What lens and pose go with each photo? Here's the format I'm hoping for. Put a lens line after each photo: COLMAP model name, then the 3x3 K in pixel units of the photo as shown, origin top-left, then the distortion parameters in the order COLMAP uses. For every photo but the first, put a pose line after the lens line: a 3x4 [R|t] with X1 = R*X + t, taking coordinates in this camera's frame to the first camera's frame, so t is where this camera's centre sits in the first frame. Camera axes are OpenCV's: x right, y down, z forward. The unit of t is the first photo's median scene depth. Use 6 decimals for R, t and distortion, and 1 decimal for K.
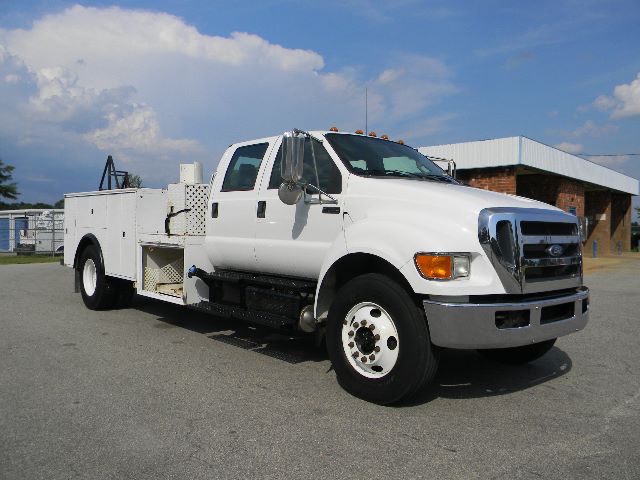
lens RADIAL K [[513.5, 0, 320.0], [0, 513.5, 240.0], [0, 0, 1]] dist [0.000824, -0.009472]
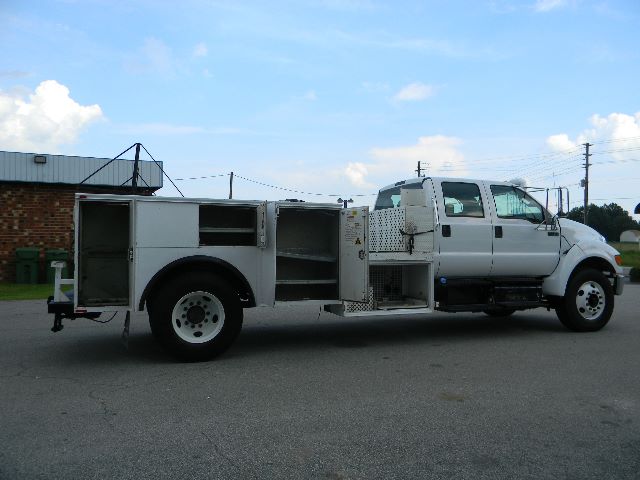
lens RADIAL K [[513.5, 0, 320.0], [0, 513.5, 240.0], [0, 0, 1]] dist [0.000824, -0.009472]
pose [[0.394251, 0.026645, 0.918616, -1.629966], [0.042768, 0.997965, -0.047301, 0.009319], [-0.918007, 0.057936, 0.392309, 0.896398]]
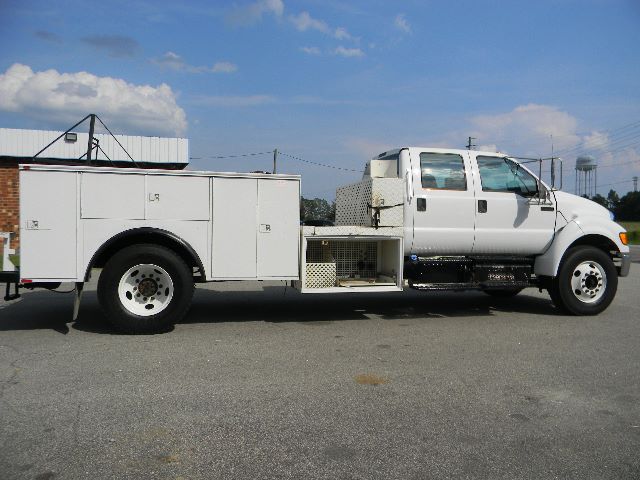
lens RADIAL K [[513.5, 0, 320.0], [0, 513.5, 240.0], [0, 0, 1]] dist [0.000824, -0.009472]
pose [[0.497804, -0.011338, 0.867215, -1.482988], [0.030461, 0.999526, -0.004417, 0.020976], [-0.866754, 0.028615, 0.497914, 0.703594]]
